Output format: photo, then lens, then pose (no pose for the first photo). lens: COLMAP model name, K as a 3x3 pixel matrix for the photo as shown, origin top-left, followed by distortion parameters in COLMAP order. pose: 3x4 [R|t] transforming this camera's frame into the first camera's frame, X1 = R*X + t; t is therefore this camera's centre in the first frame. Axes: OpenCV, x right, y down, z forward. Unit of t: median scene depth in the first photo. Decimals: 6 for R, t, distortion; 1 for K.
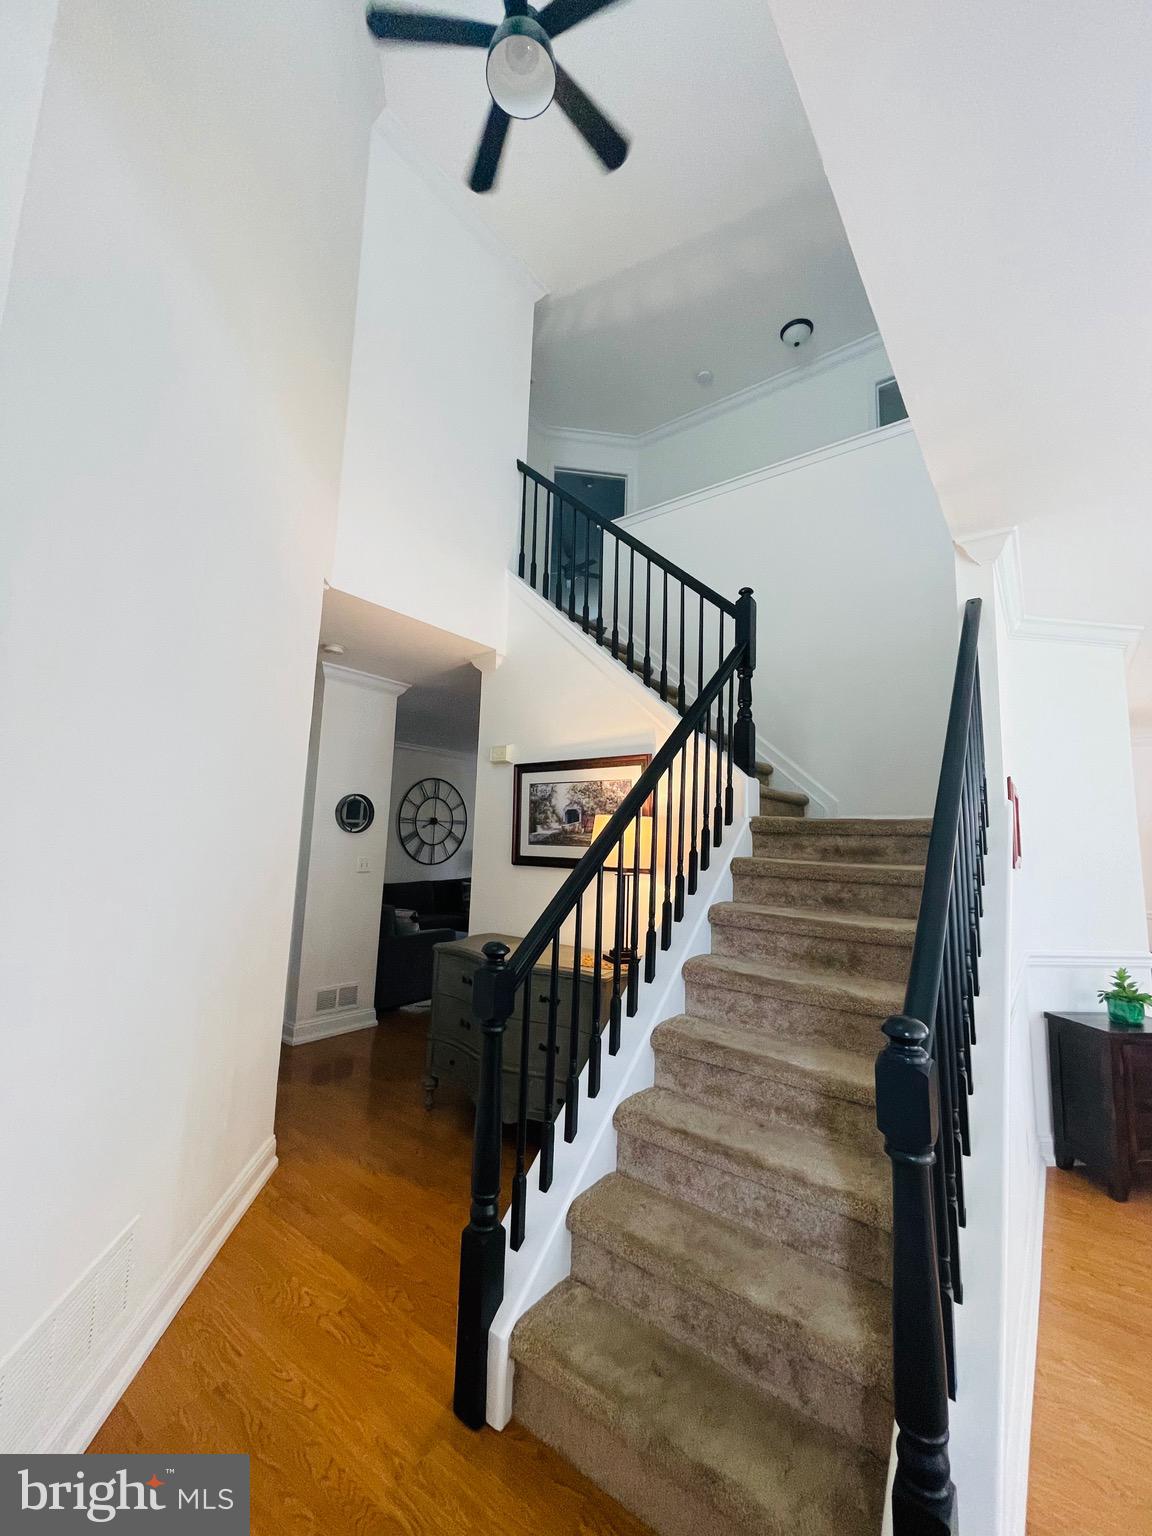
lens RADIAL K [[616.7, 0, 562.6], [0, 616.7, 757.4], [0, 0, 1]] dist [-0.002429, -0.000422]
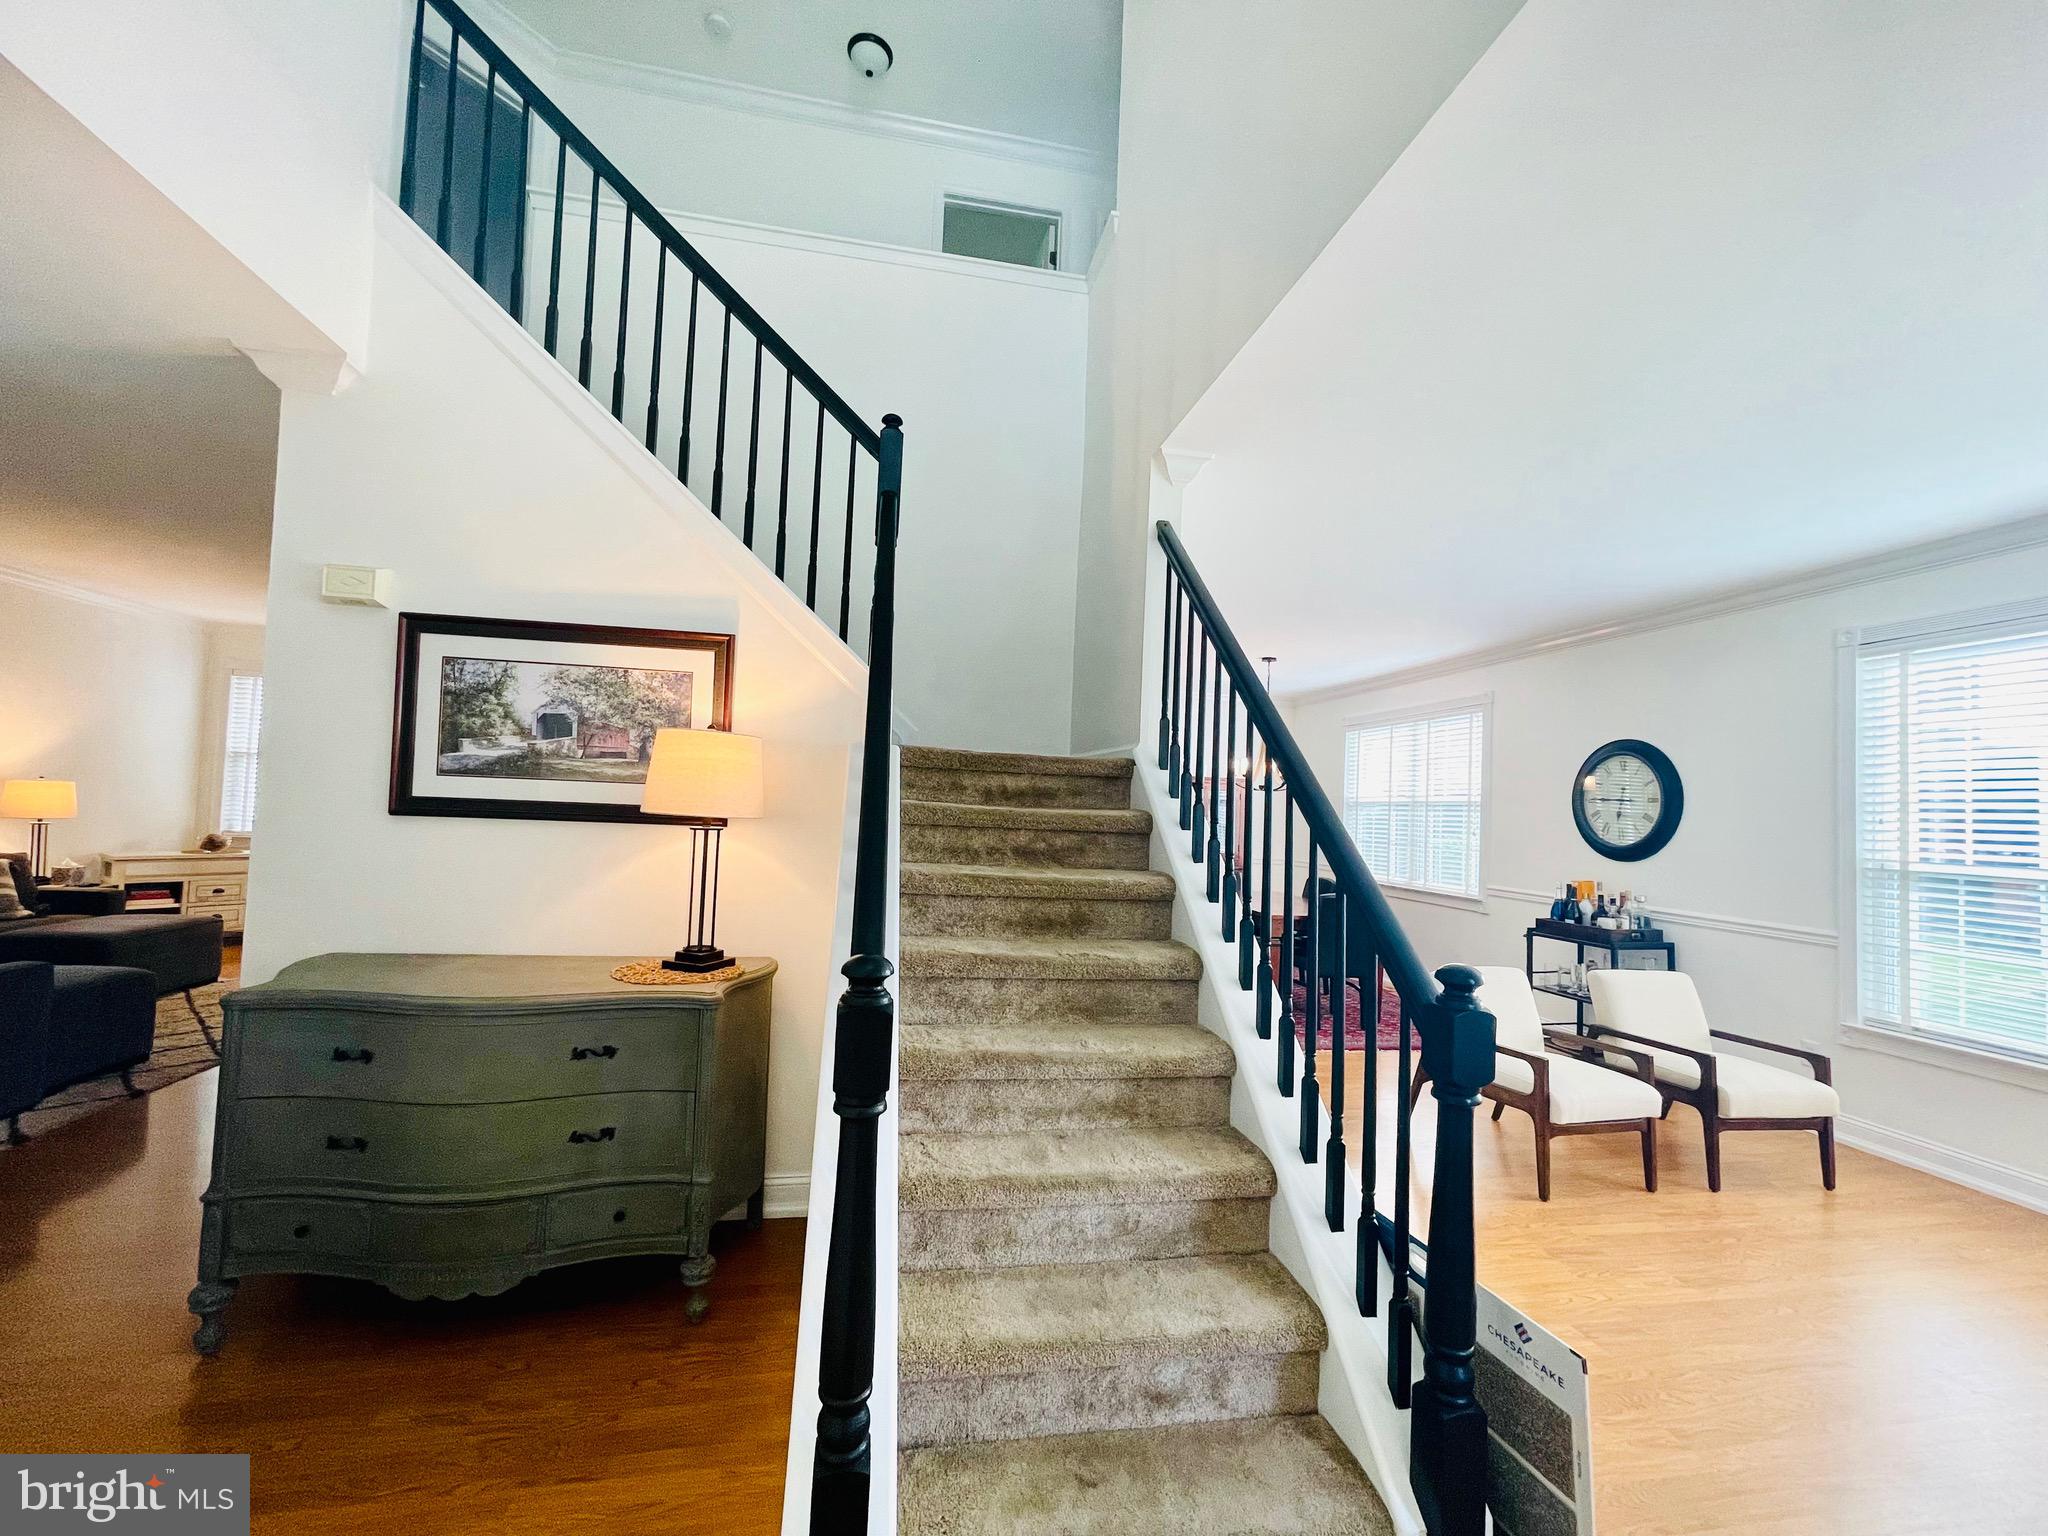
lens RADIAL K [[822.2, 0, 1028.2], [0, 822.2, 774.2], [0, 0, 1]] dist [-0.002429, -0.000422]
pose [[0.660137, 0.022852, 0.750798, -0.263821], [-0.121604, 0.989603, 0.076800, 0.031645], [-0.741237, -0.141999, 0.656052, 0.209252]]
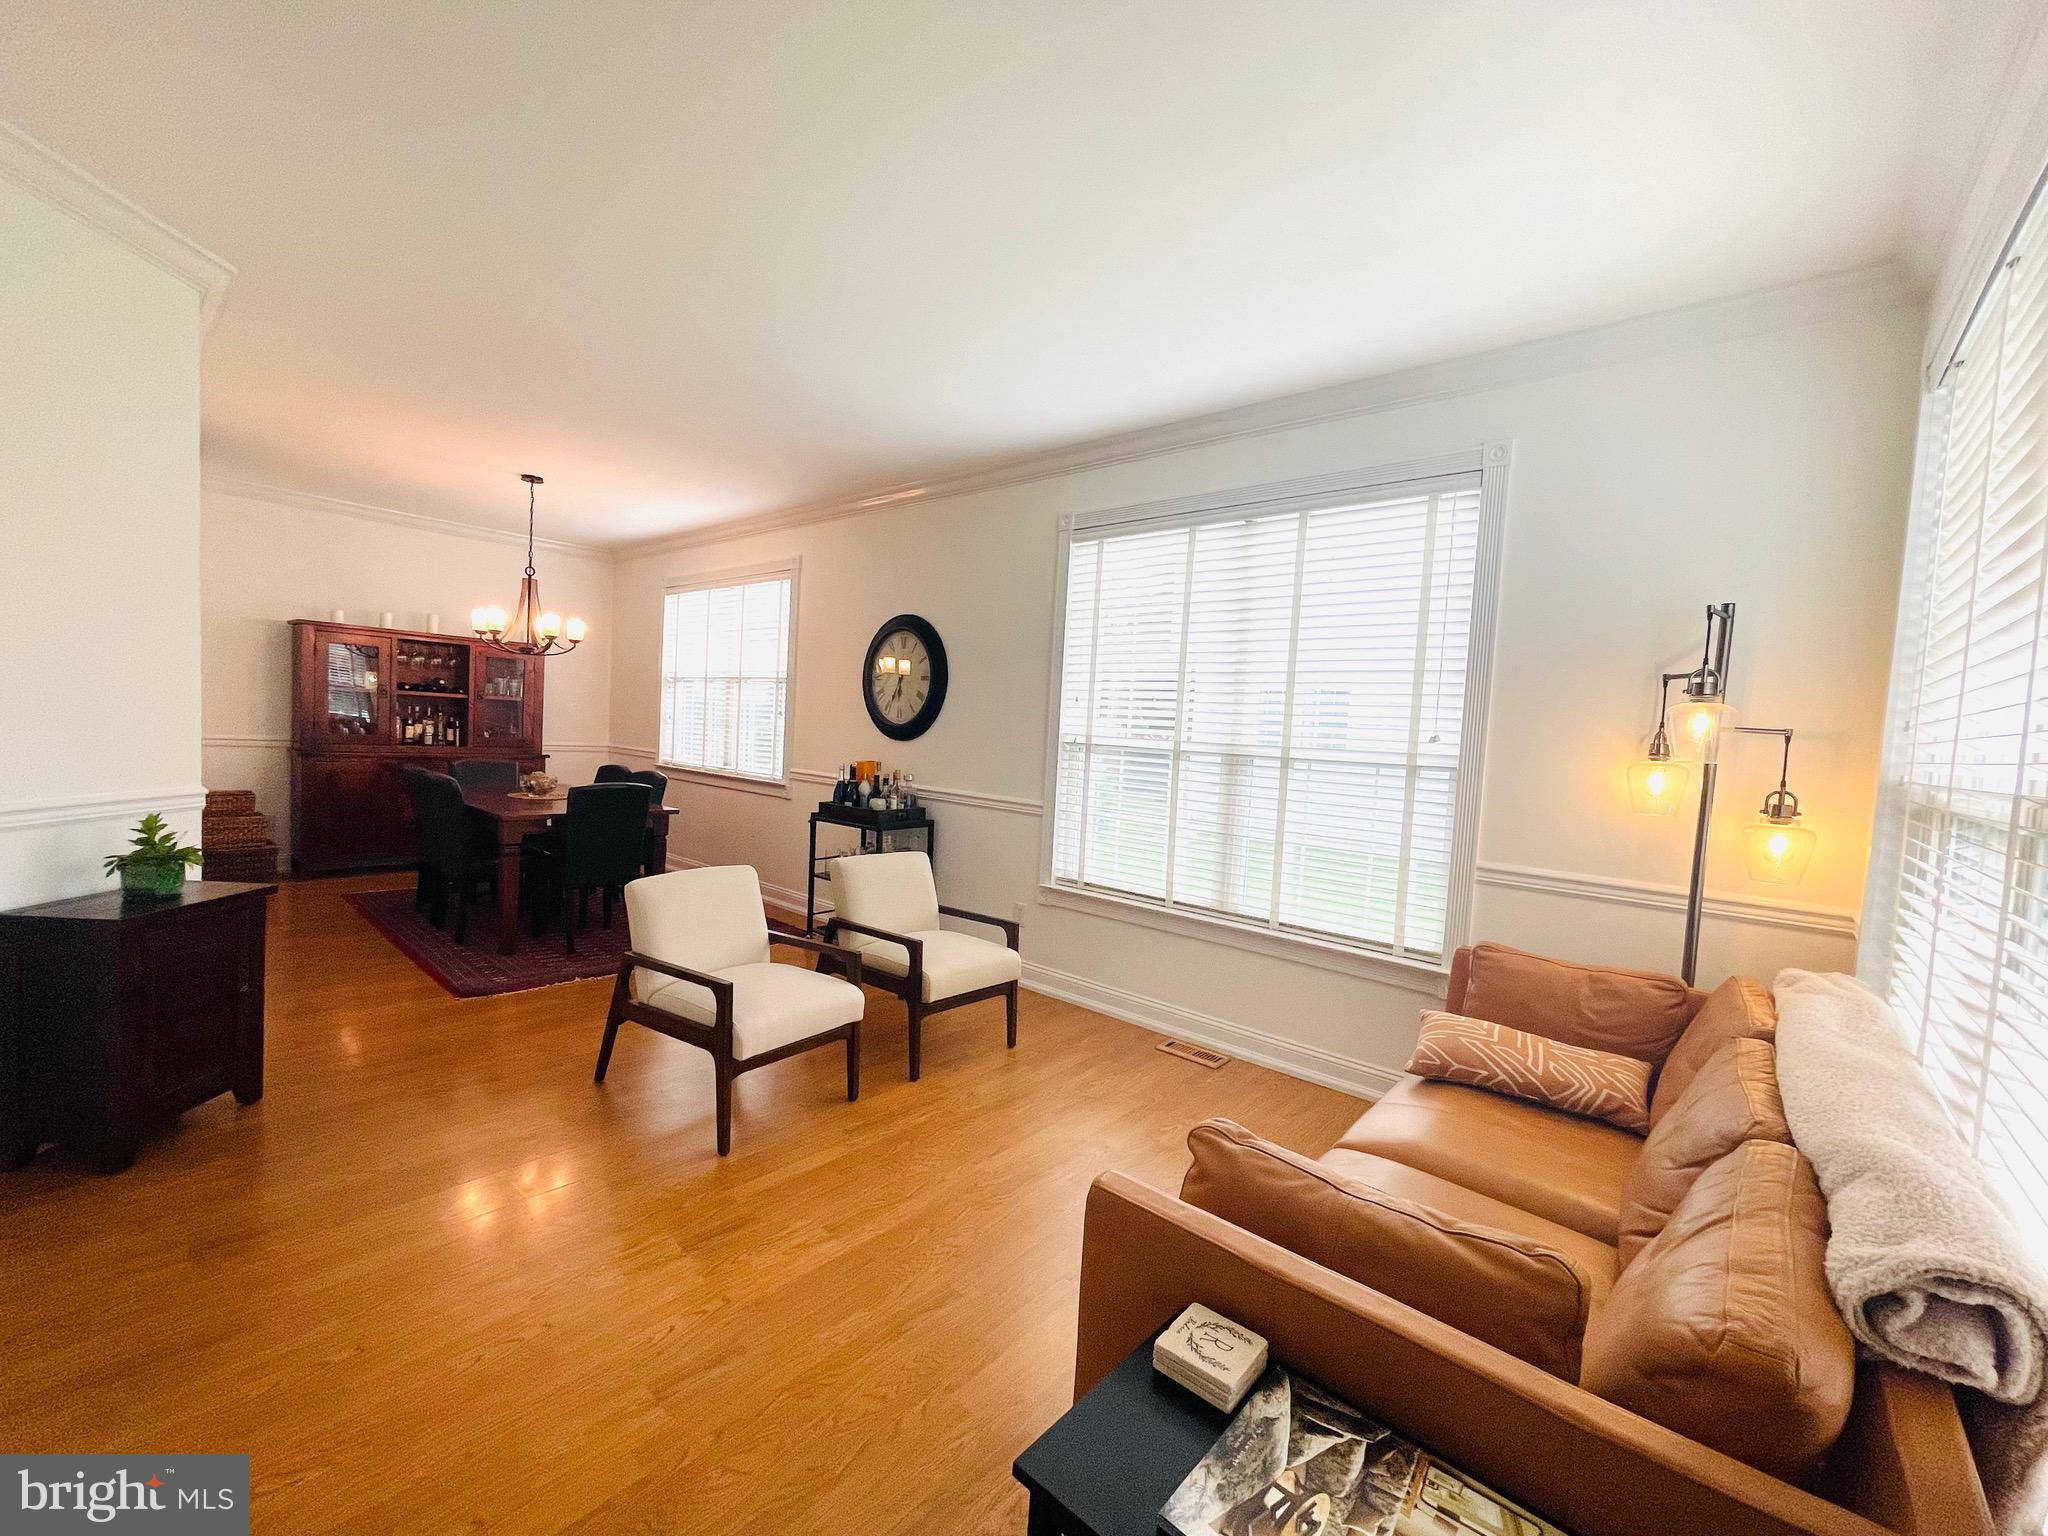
lens RADIAL K [[822.2, 0, 1024.5], [0, 822.2, 780.4], [0, 0, 1]] dist [-0.002429, -0.000422]
pose [[0.038940, -0.099044, 0.994321, 0.104149], [-0.192273, 0.975738, 0.104722, 0.044467], [-0.980569, -0.195259, 0.018951, 0.106915]]
